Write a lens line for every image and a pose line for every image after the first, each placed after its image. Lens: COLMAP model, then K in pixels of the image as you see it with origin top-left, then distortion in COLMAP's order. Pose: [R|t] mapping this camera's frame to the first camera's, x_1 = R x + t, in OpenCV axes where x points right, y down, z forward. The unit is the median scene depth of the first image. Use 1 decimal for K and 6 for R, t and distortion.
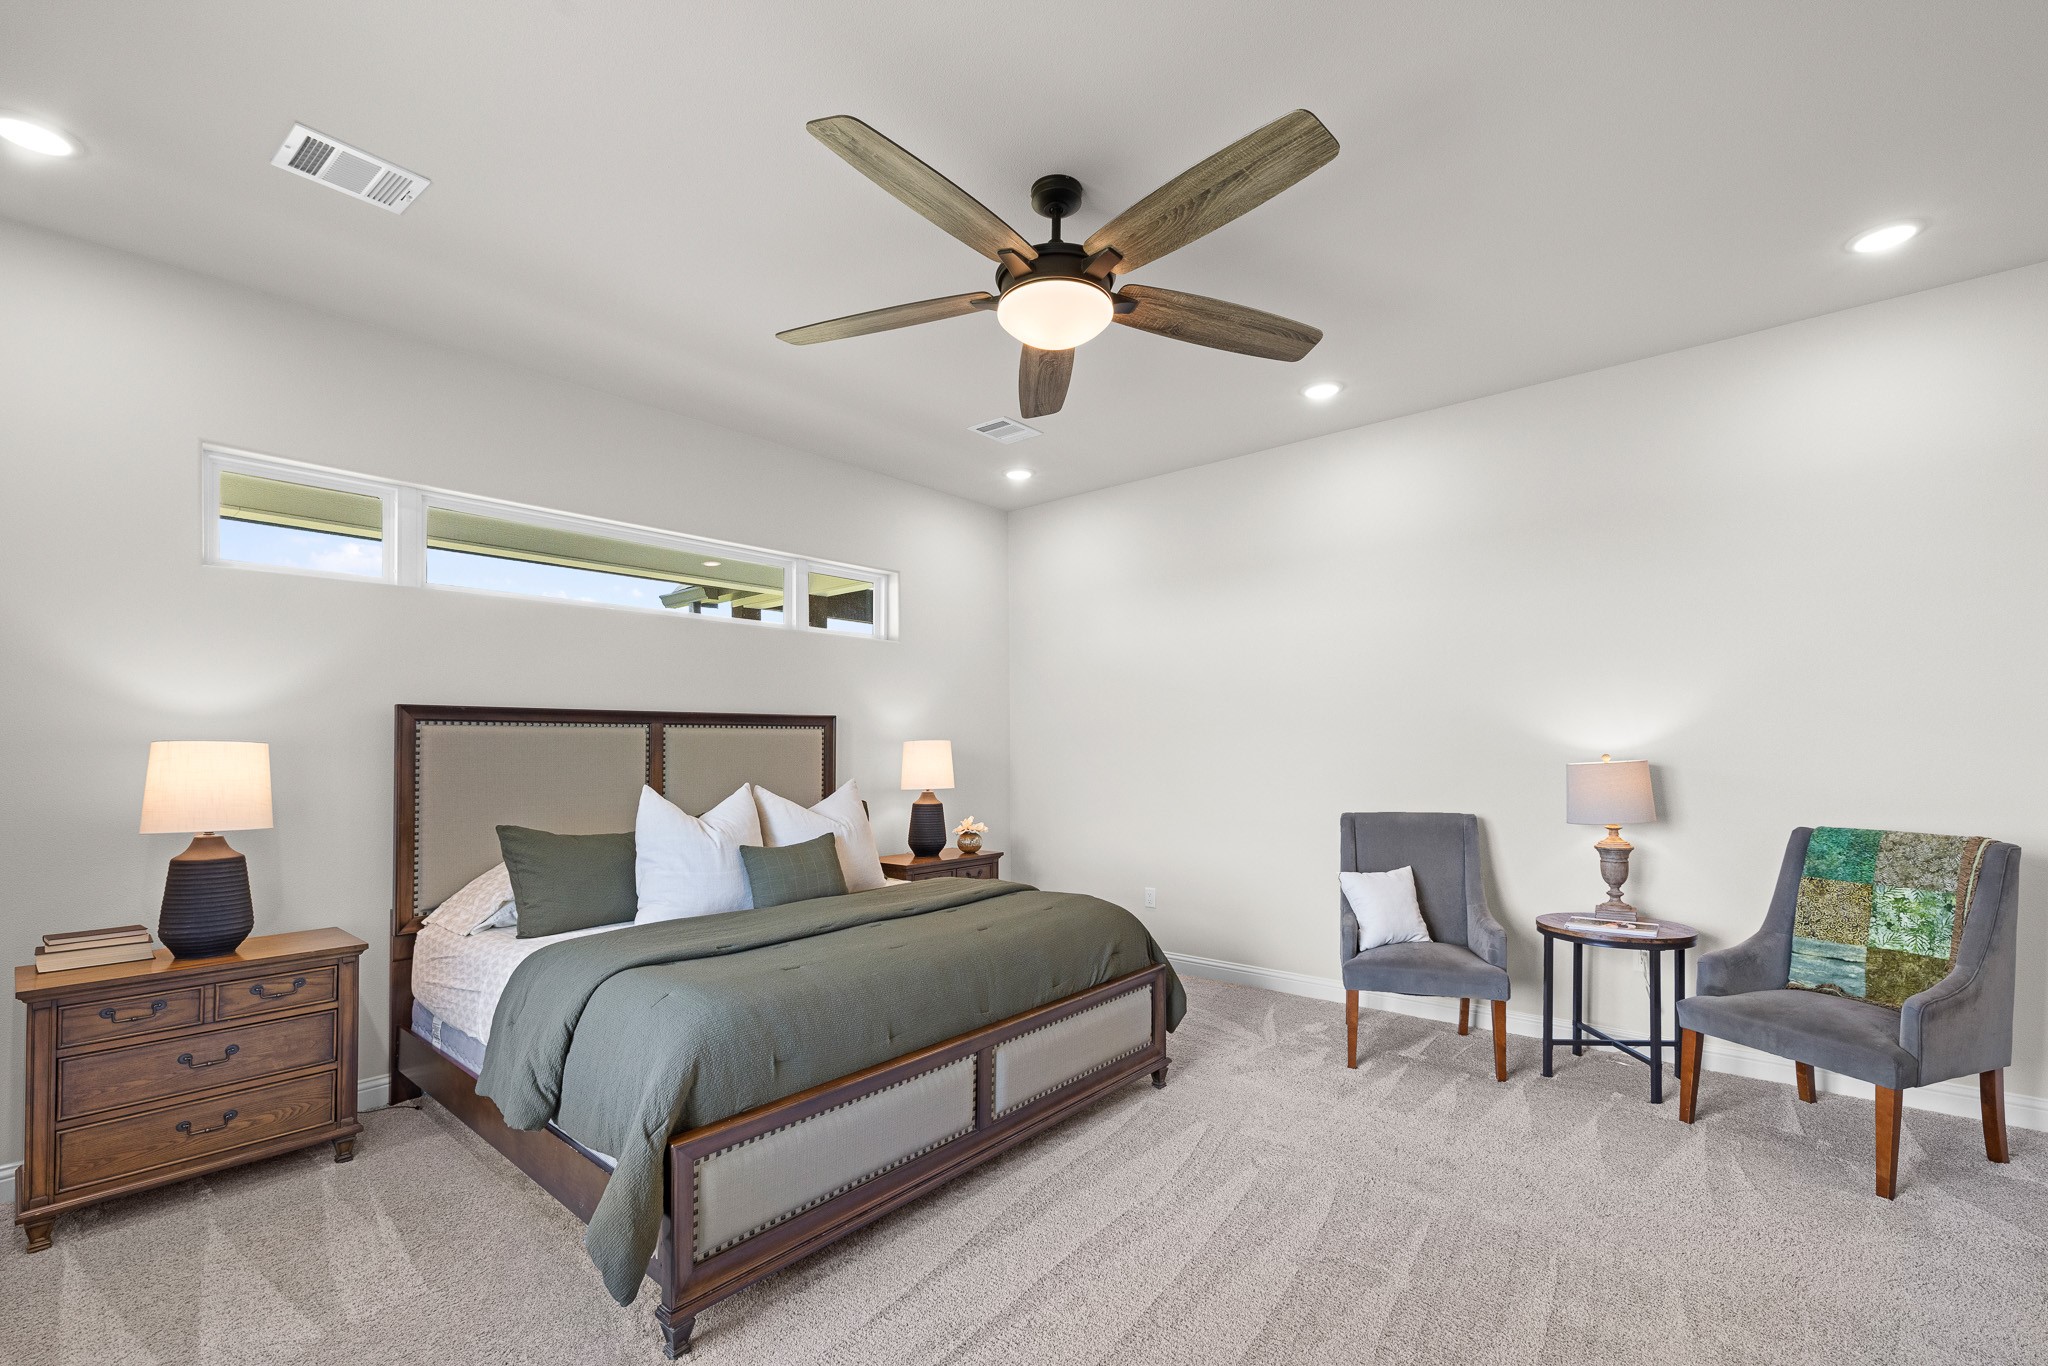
lens RADIAL K [[866.0, 0, 1013.7], [0, 866.0, 713.3], [0, 0, 1]] dist [0.000576, 0.000119]
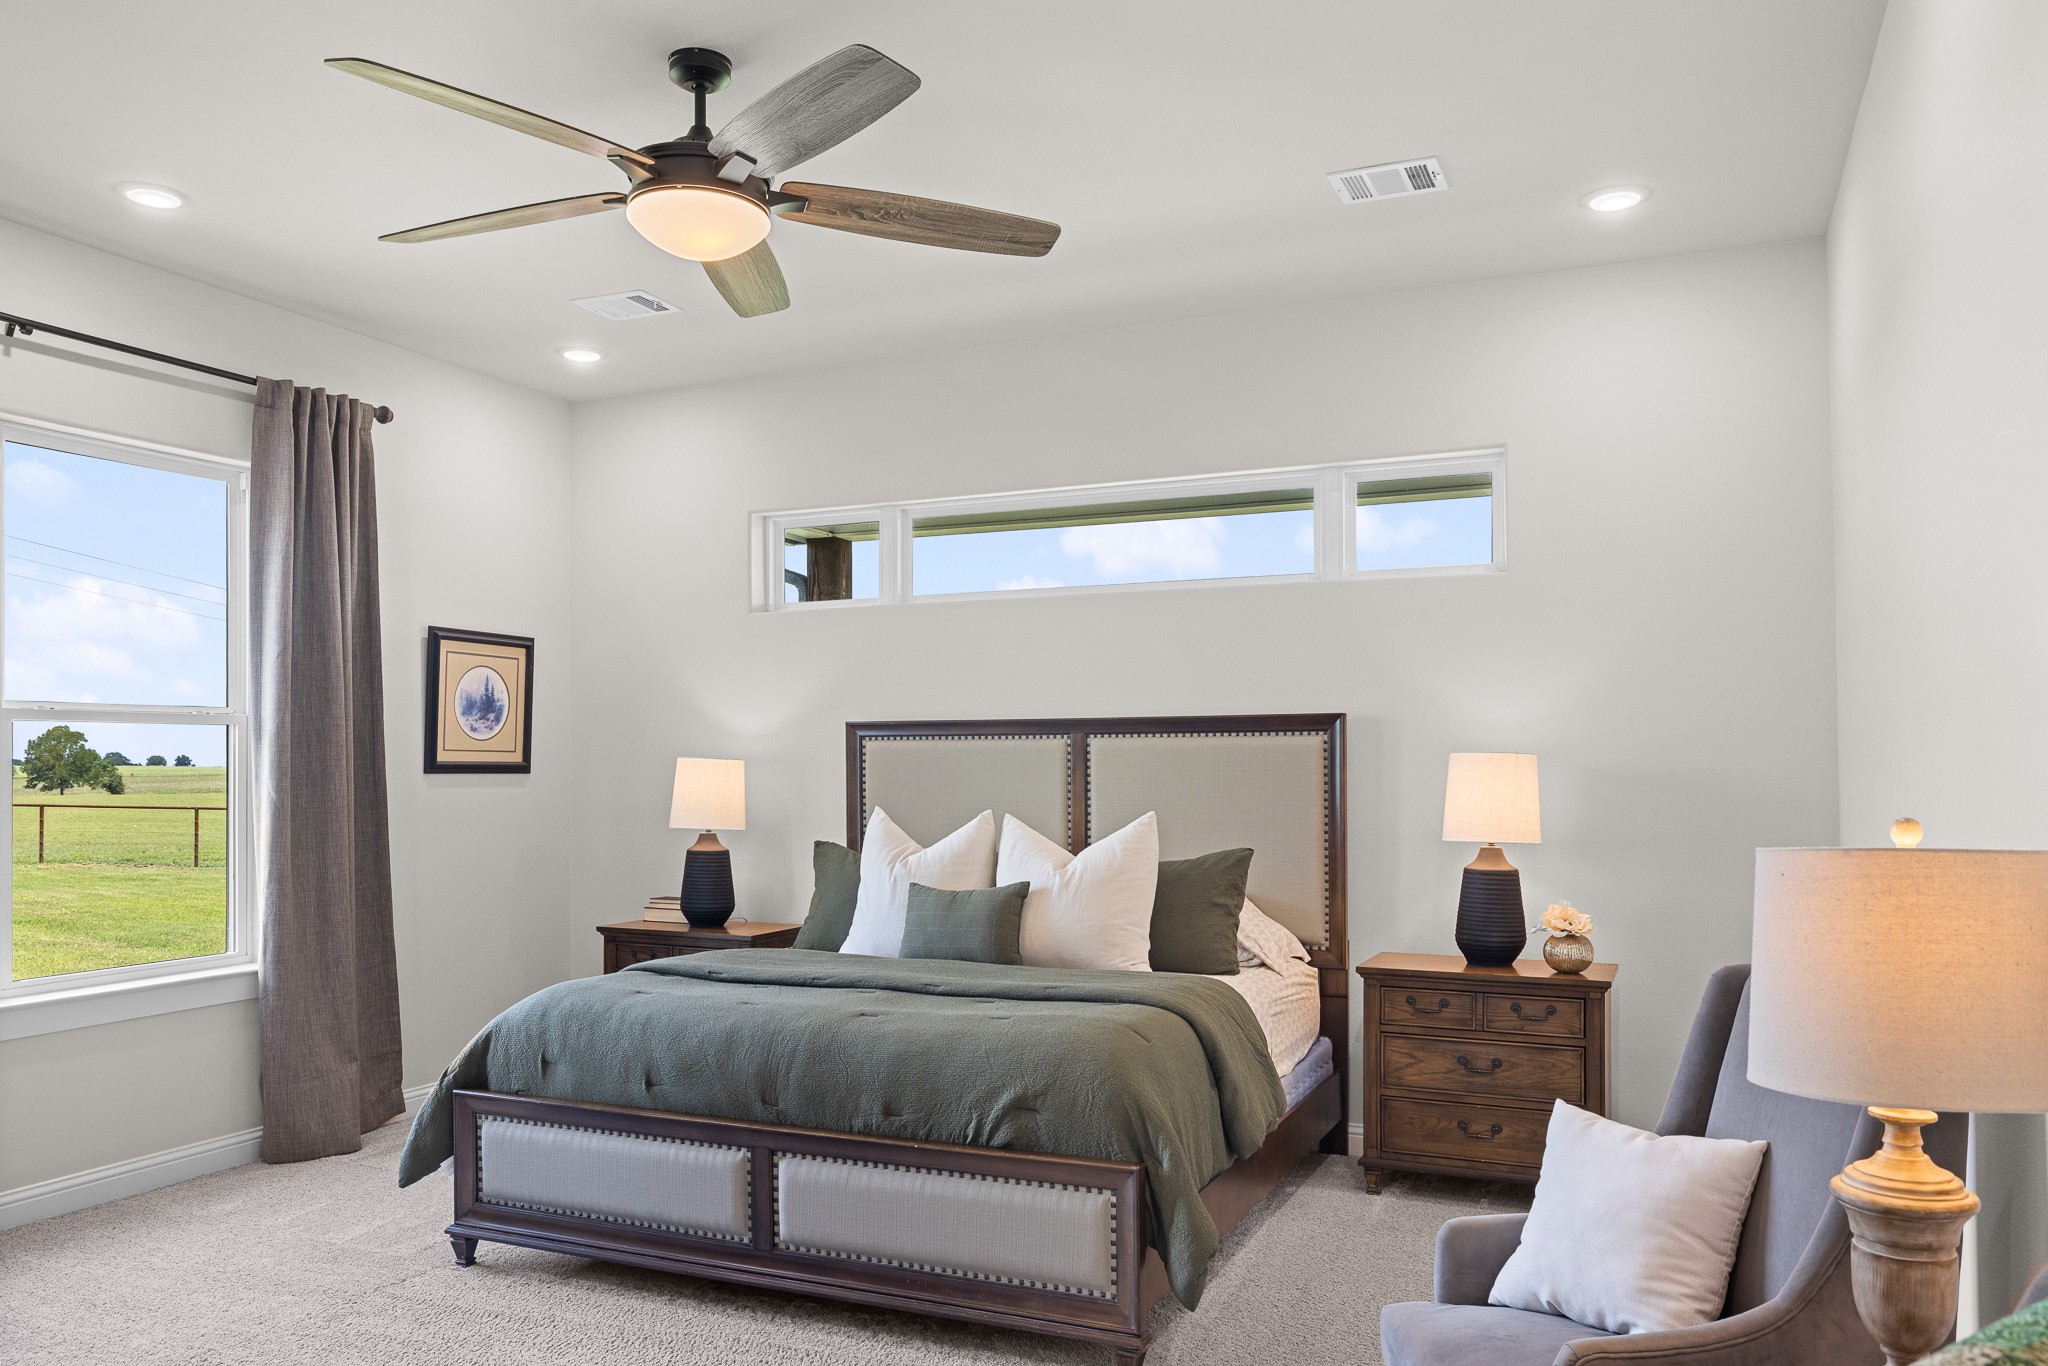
lens RADIAL K [[1537.6, 0, 1024.0], [0, 1537.6, 683.0], [0, 0, 1]] dist [-0.003230, -0.002367]
pose [[0.275393, -0.044664, -0.960294, 1.285611], [0.036323, 0.998690, -0.036033, 0.019694], [0.960645, -0.024958, 0.276654, 0.783167]]
